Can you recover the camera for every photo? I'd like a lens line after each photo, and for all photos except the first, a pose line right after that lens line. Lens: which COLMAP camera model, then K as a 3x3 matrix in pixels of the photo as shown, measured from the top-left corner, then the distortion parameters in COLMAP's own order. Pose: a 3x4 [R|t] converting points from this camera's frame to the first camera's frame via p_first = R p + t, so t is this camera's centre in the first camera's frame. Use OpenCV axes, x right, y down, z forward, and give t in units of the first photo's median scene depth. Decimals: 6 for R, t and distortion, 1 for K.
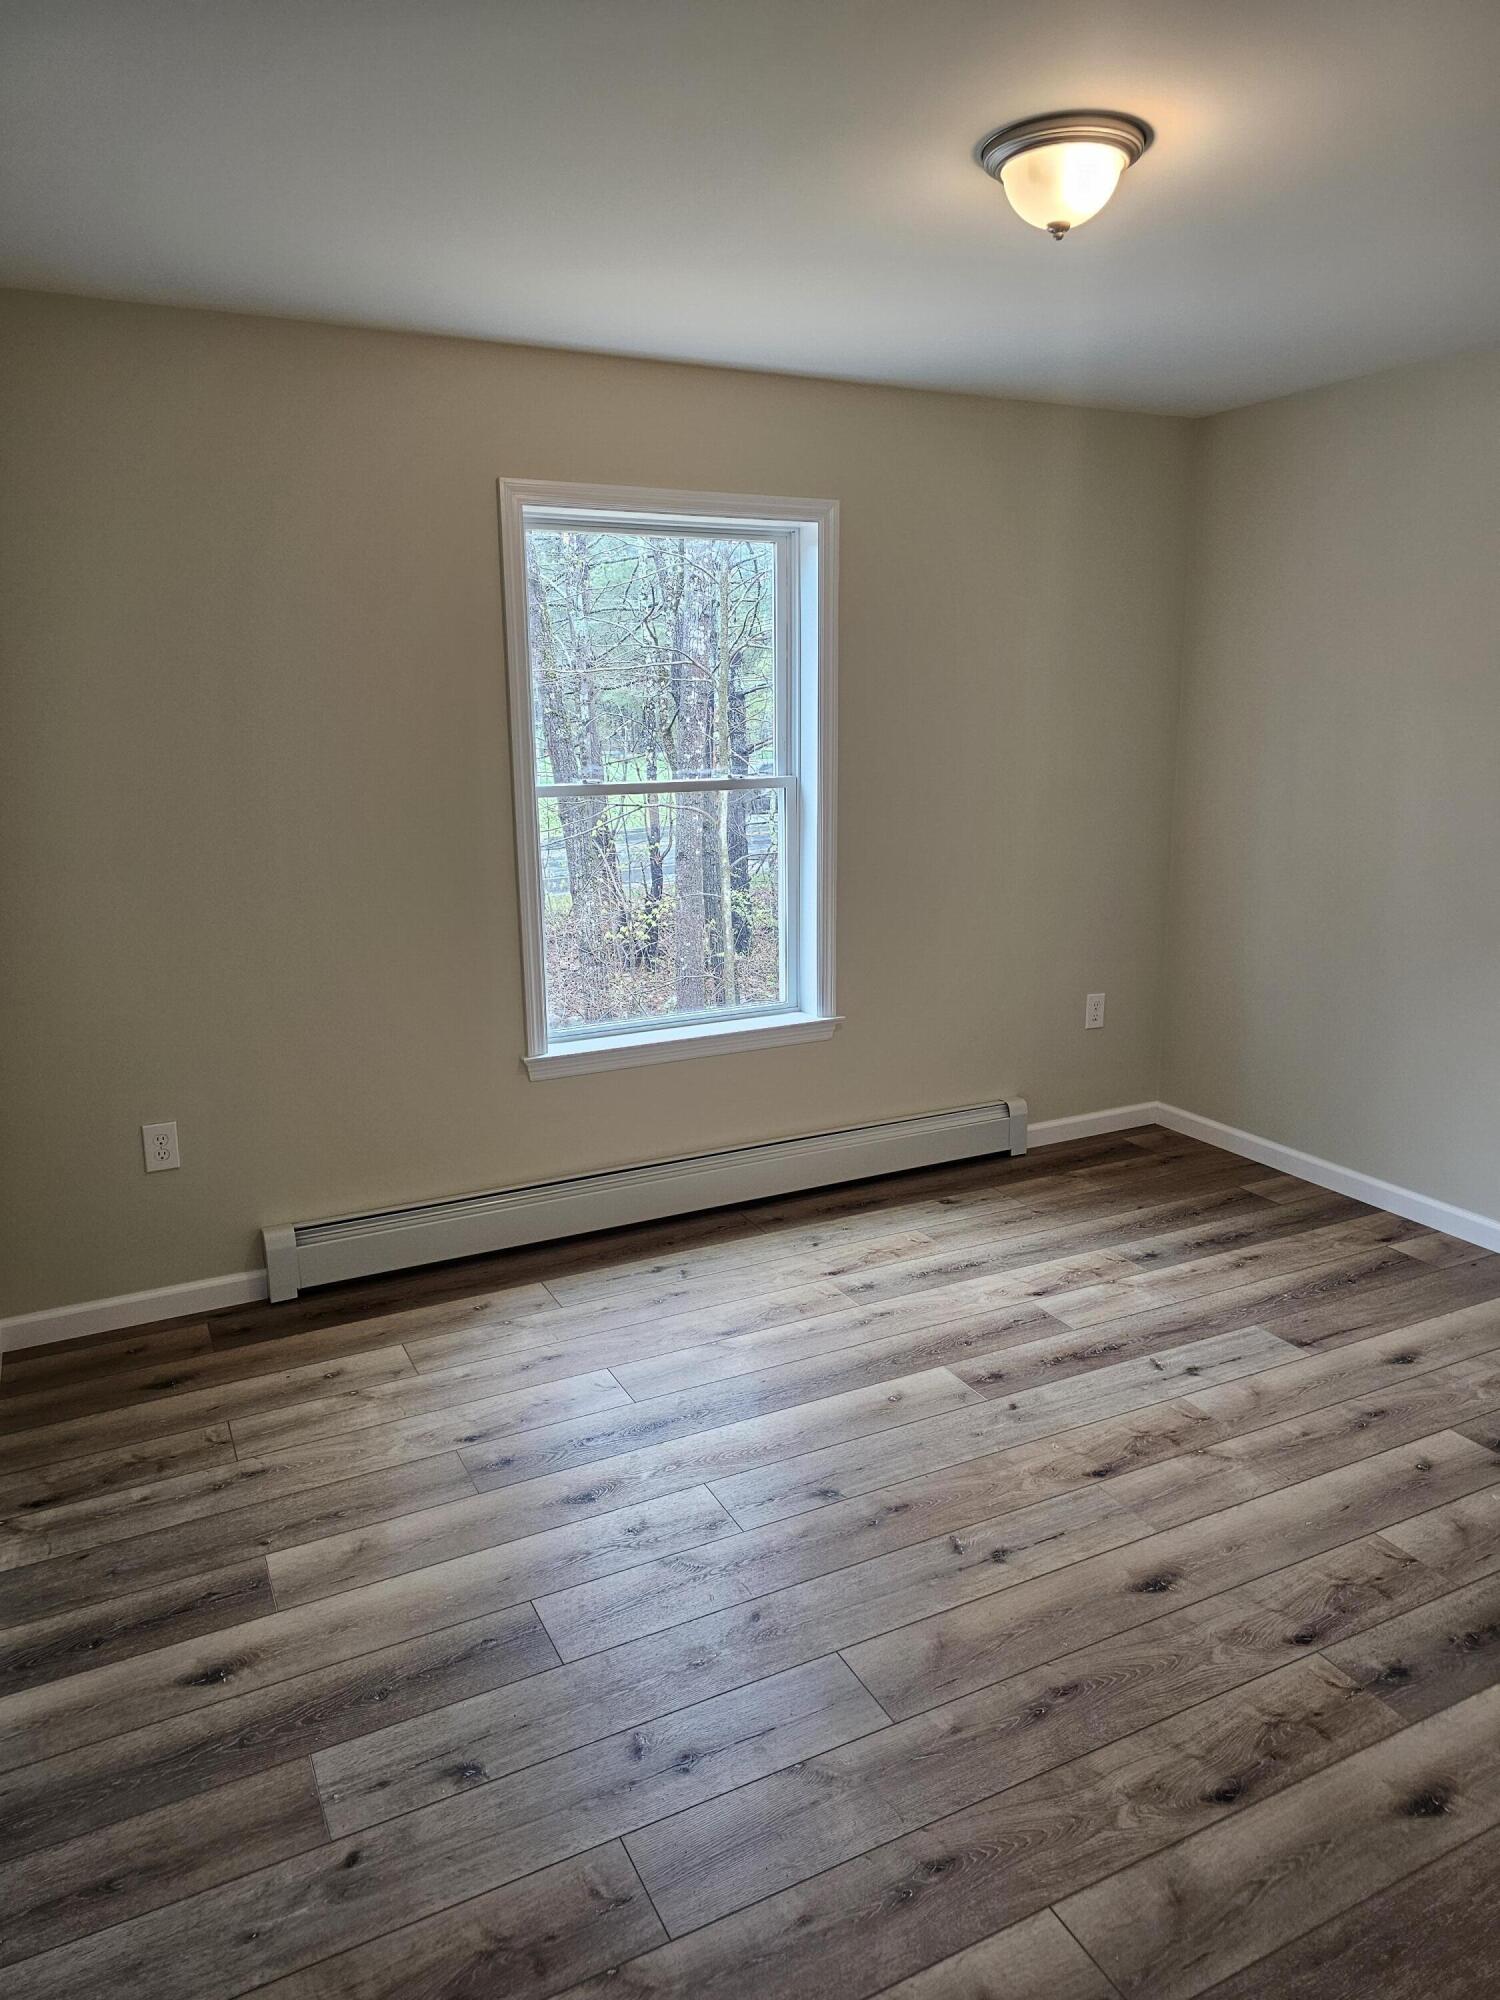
lens RADIAL K [[1338.1, 0, 749.9], [0, 1338.1, 1001.1], [0, 0, 1]] dist [0.001204, -0.005653]
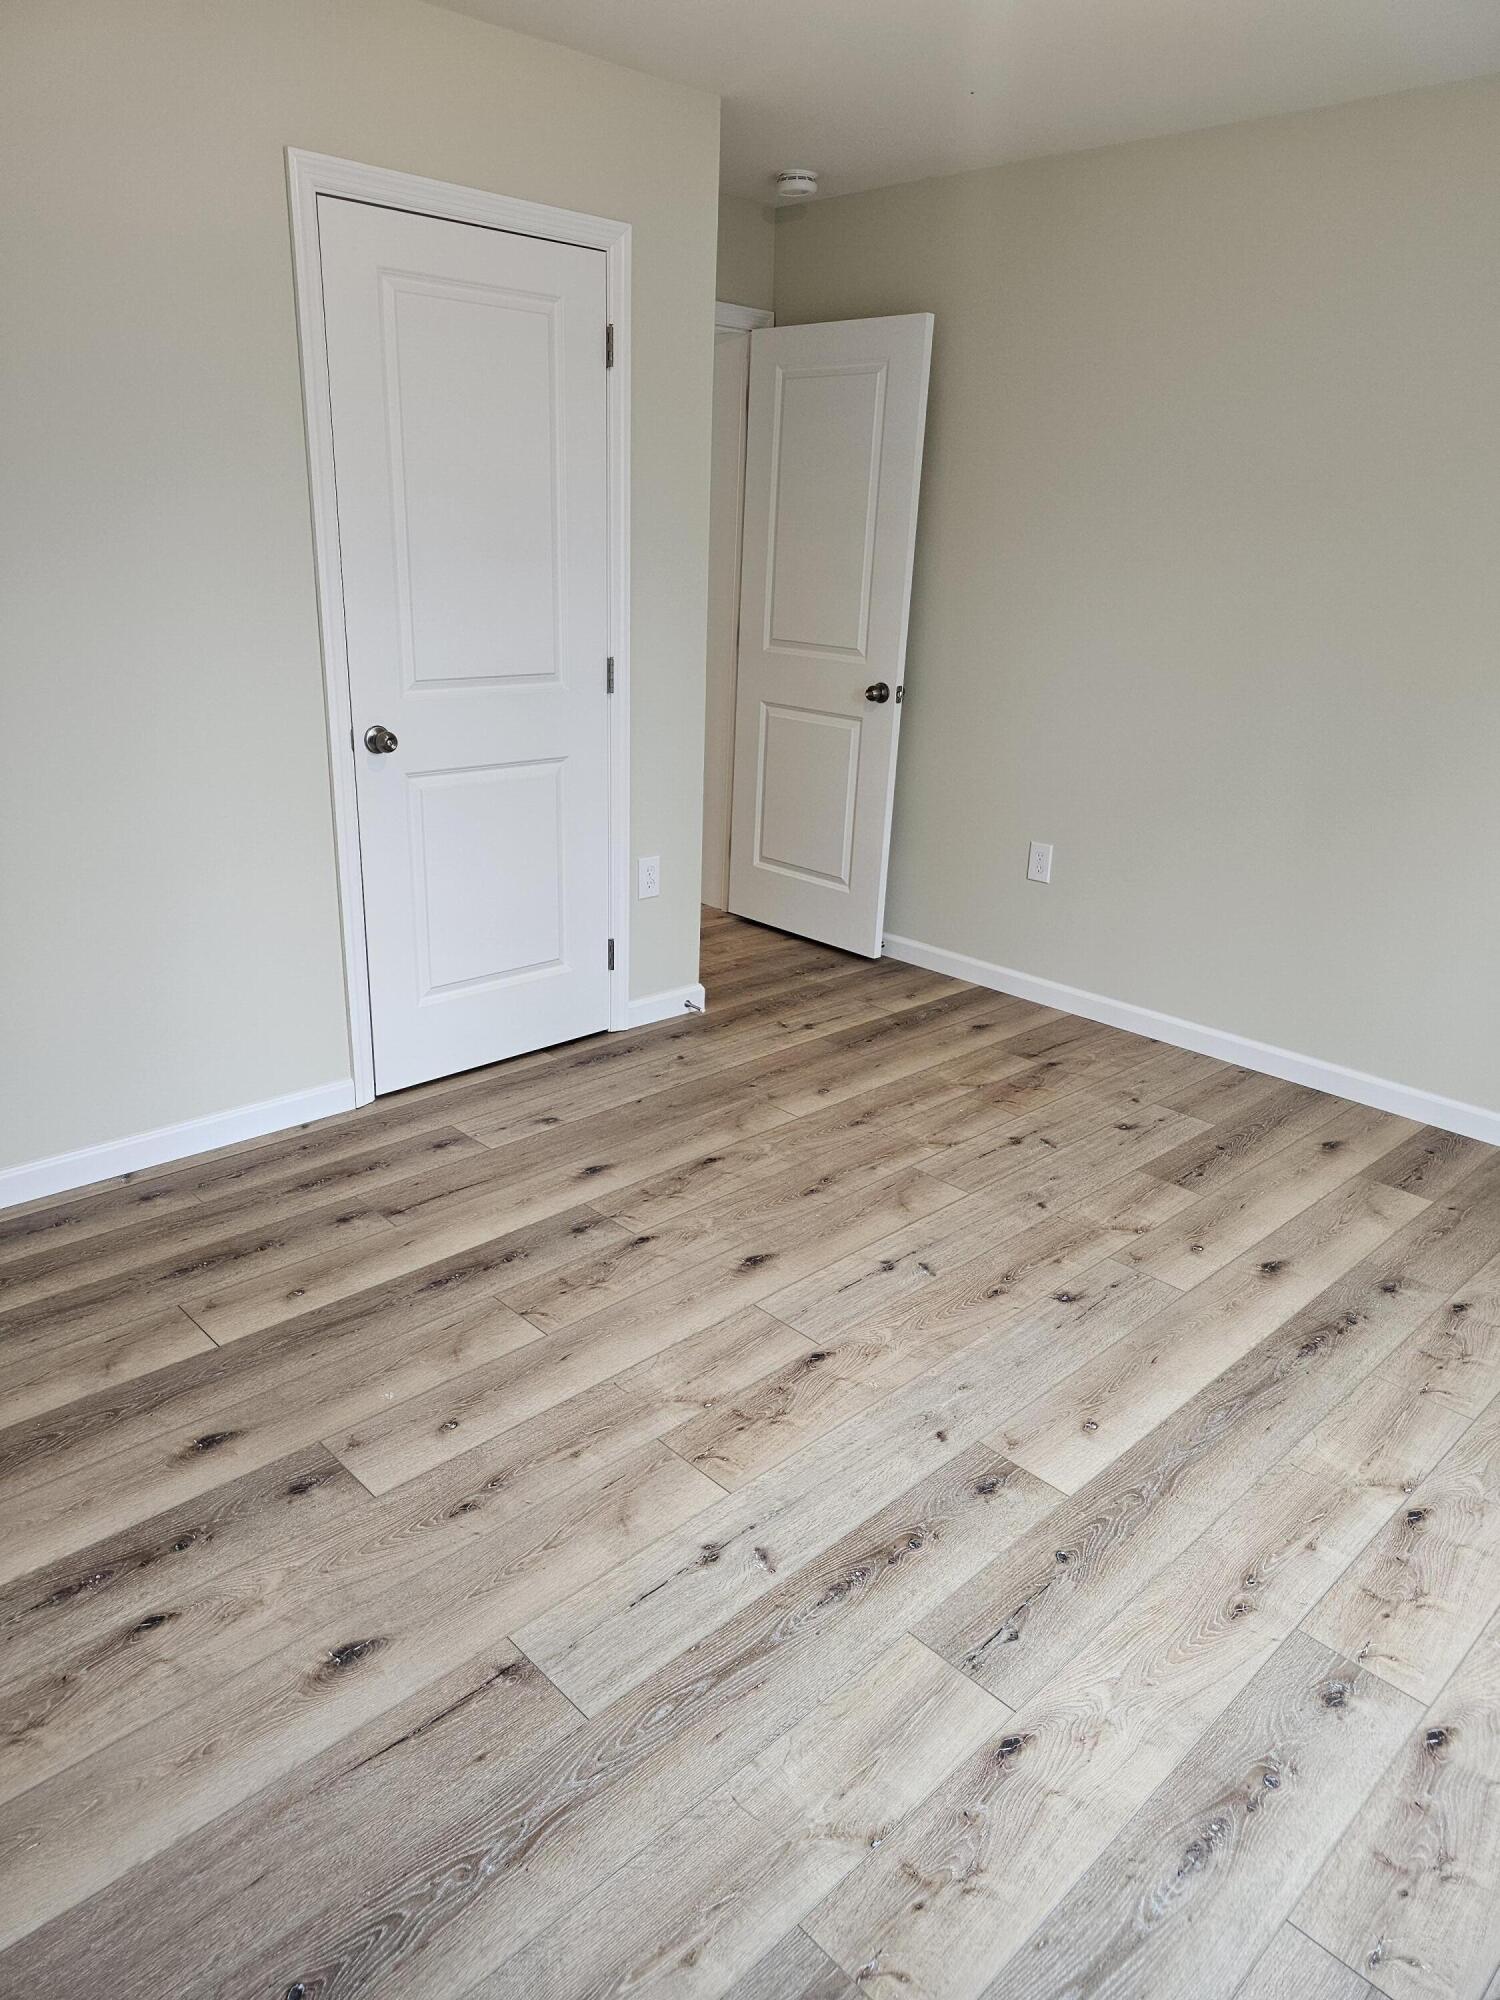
lens RADIAL K [[1338.1, 0, 747.1], [0, 1338.1, 1000.2], [0, 0, 1]] dist [0.001204, -0.005653]
pose [[-0.954354, 0.087762, -0.285494, 0.547278], [-0.077970, 0.849509, 0.521781, -0.323013], [0.288322, 0.520224, -0.803889, 1.596874]]
